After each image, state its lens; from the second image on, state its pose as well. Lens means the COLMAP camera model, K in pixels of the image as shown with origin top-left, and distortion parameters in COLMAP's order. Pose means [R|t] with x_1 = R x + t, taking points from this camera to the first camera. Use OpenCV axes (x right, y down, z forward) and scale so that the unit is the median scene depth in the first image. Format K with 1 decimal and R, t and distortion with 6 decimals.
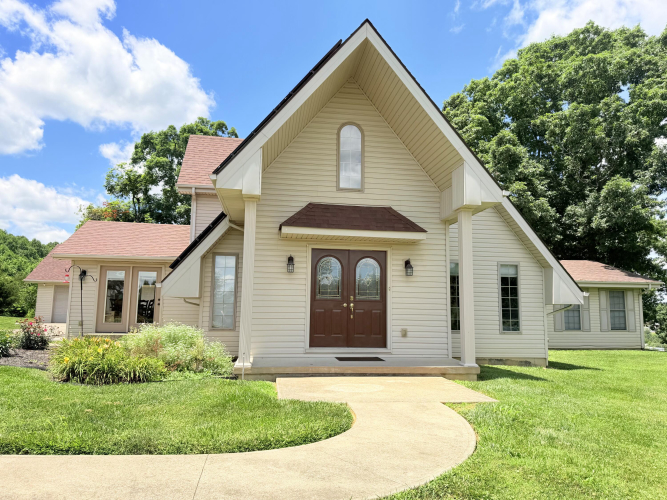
lens RADIAL K [[467.9, 0, 333.5], [0, 467.9, 250.0], [0, 0, 1]] dist [0.082684, -0.122848]
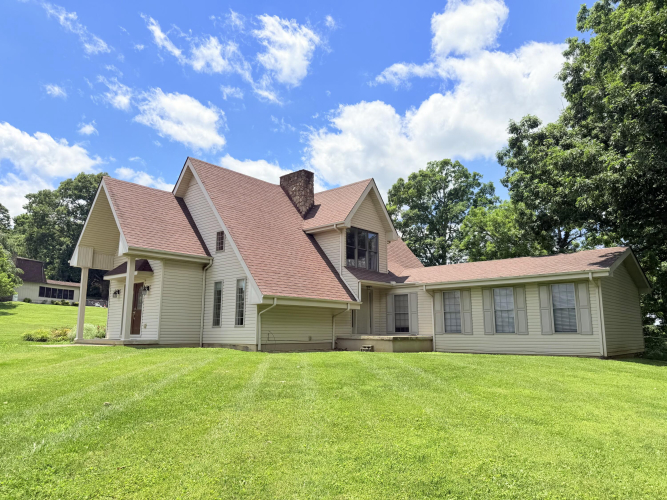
lens RADIAL K [[467.9, 0, 333.5], [0, 467.9, 250.0], [0, 0, 1]] dist [0.082684, -0.122848]
pose [[0.646333, -0.145803, -0.748996, 0.976874], [0.105623, 0.989221, -0.101421, 0.069721], [0.755710, -0.013559, 0.654766, 0.172704]]
